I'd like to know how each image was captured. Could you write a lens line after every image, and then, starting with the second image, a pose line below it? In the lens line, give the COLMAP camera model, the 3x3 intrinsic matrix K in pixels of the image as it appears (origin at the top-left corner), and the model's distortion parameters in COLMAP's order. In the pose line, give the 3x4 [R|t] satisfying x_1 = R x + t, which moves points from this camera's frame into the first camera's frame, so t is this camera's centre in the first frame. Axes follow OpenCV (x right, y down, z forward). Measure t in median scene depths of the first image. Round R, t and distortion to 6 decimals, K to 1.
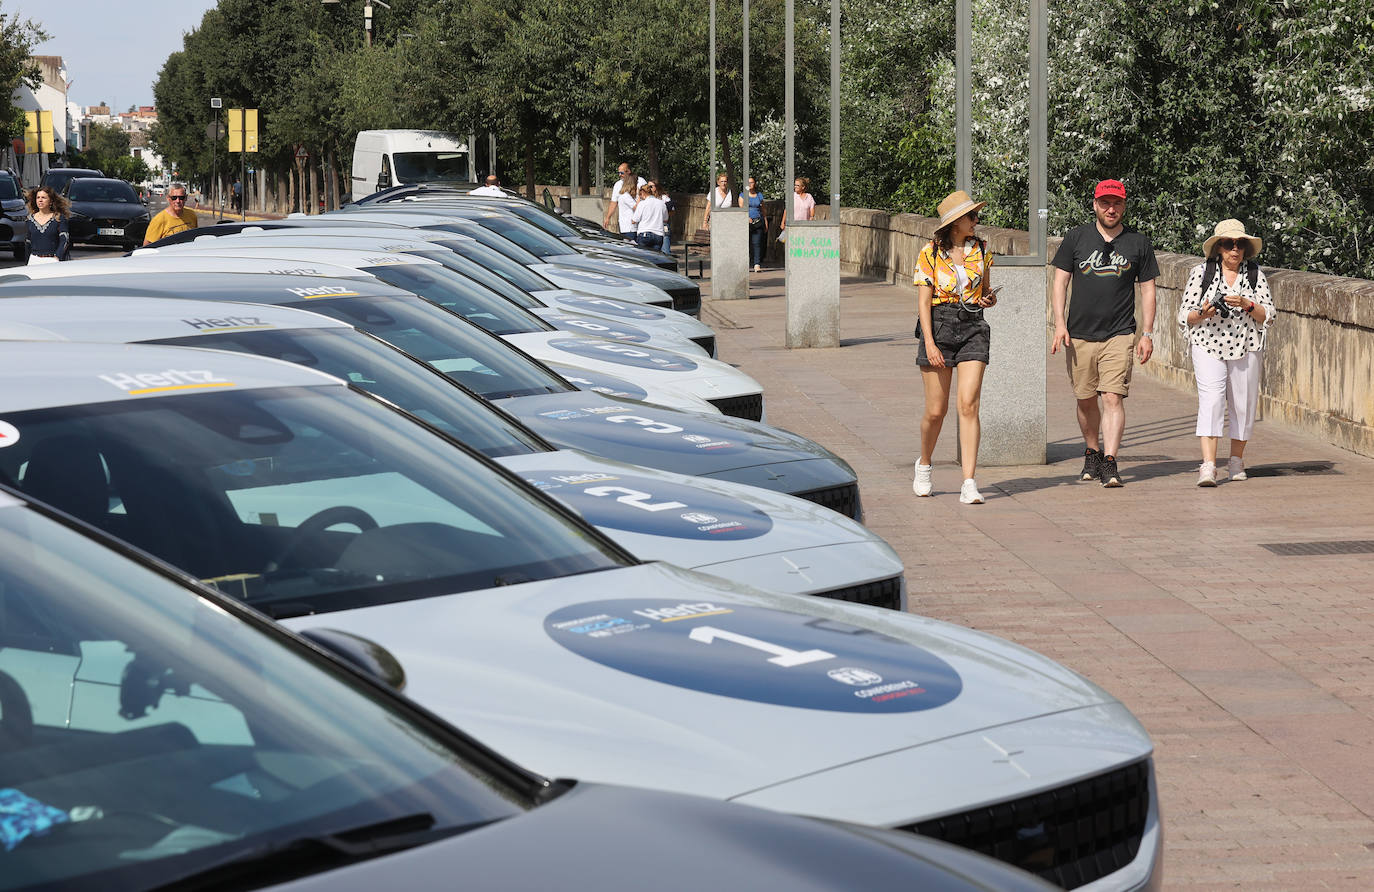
lens RADIAL K [[4118.4, 0, 685.5], [0, 4118.4, 441.5], [0, 0, 1]] dist [-0.057803, 0.000000]
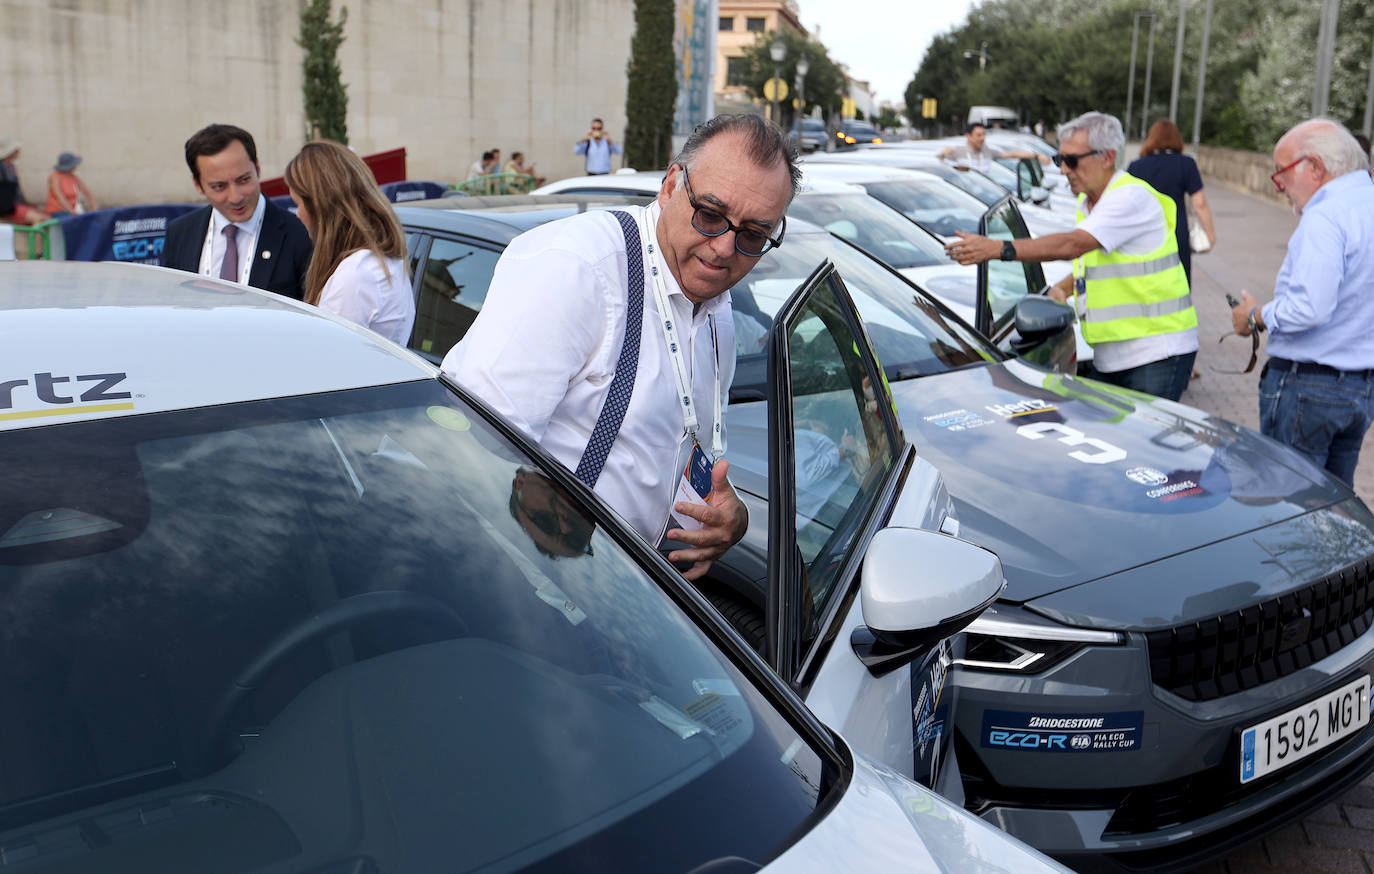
lens RADIAL K [[1454.2, 0, 658.9], [0, 1454.2, 355.3], [0, 0, 1]] dist [0.059543, 0.000000]
pose [[0.956264, 0.068810, -0.284296, -0.001698], [-0.042581, 0.994330, 0.097438, -0.009771], [0.289389, -0.081070, 0.953772, 0.172200]]
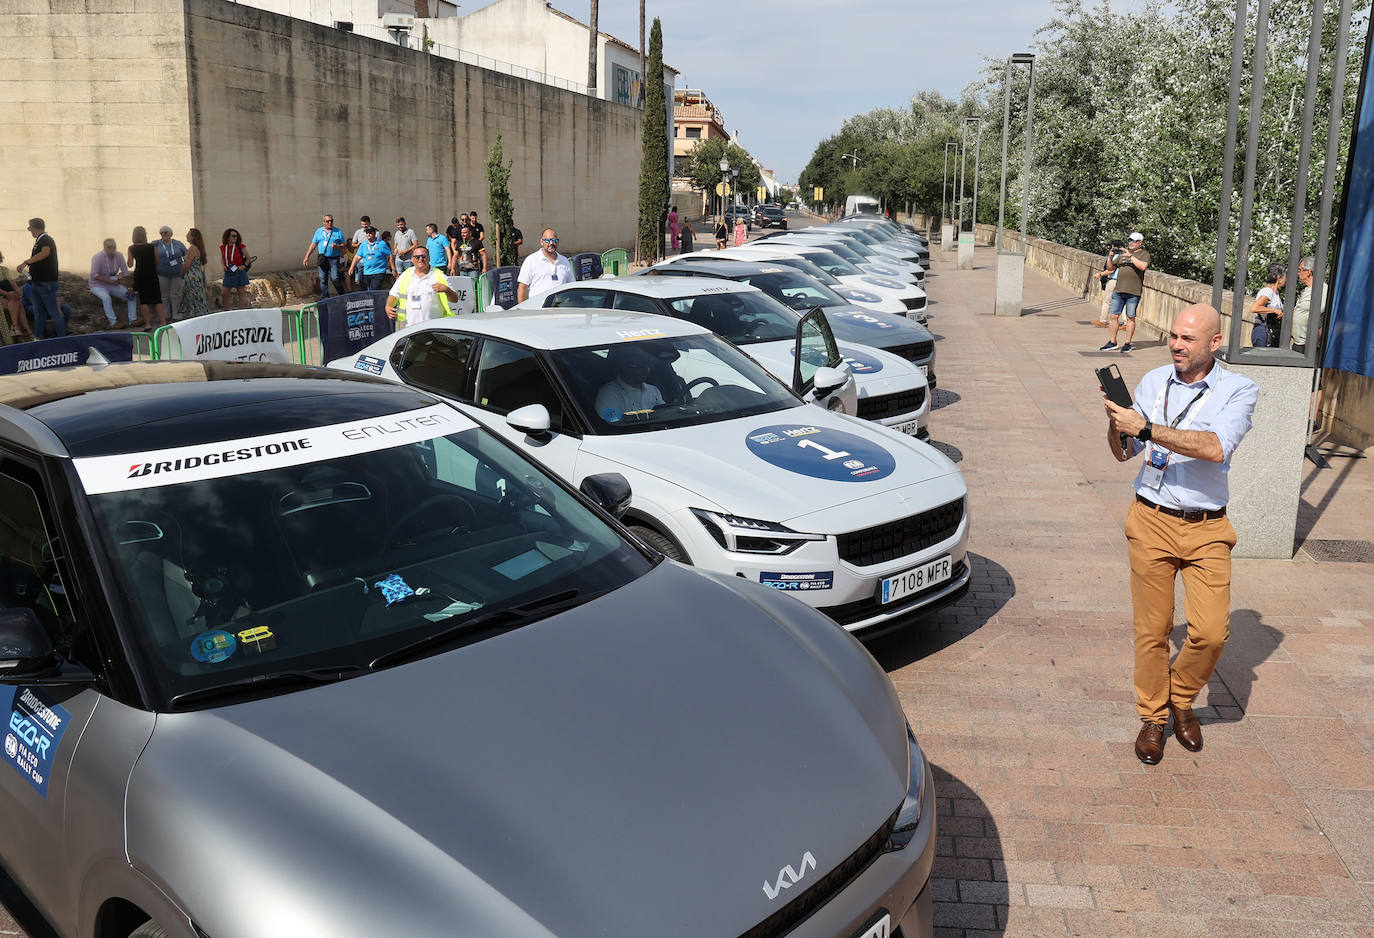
lens RADIAL K [[1141.4, 0, 782.4], [0, 1141.4, 400.1], [0, 0, 1]] dist [-0.072006, 0.043926]
pose [[0.989135, 0.052586, -0.137282, 0.011717], [-0.037872, 0.993465, 0.107674, -0.007938], [0.142047, -0.101305, 0.984662, 0.030137]]
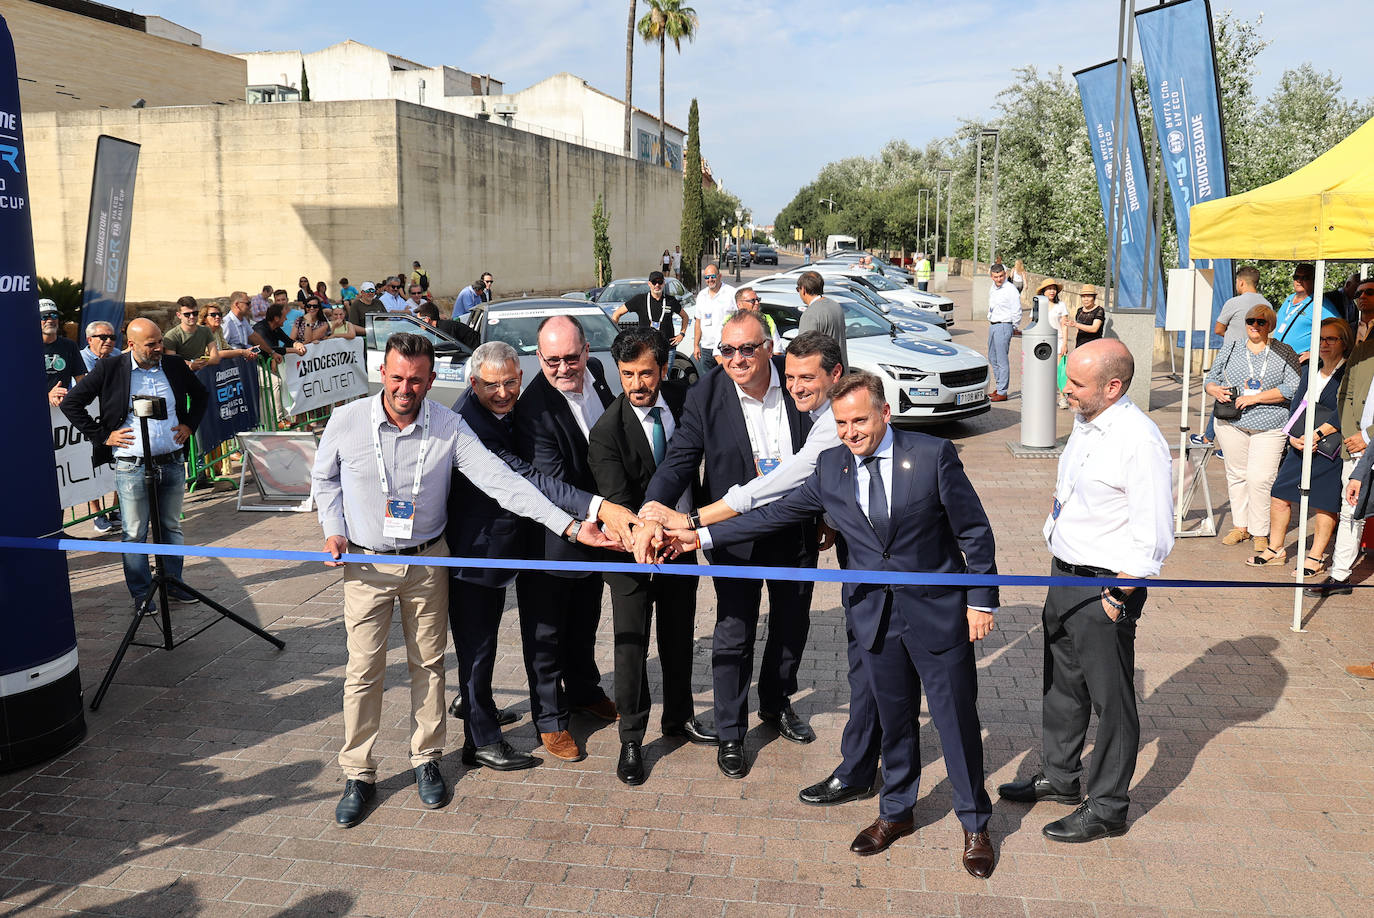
lens RADIAL K [[1062.9, 0, 689.7], [0, 1062.9, 397.7], [0, 0, 1]] dist [-0.071654, 0.027310]
pose [[0.979364, 0.037747, -0.198547, -0.001394], [-0.021715, 0.996370, 0.082315, 0.000552], [0.200933, -0.076305, 0.976629, -0.082312]]
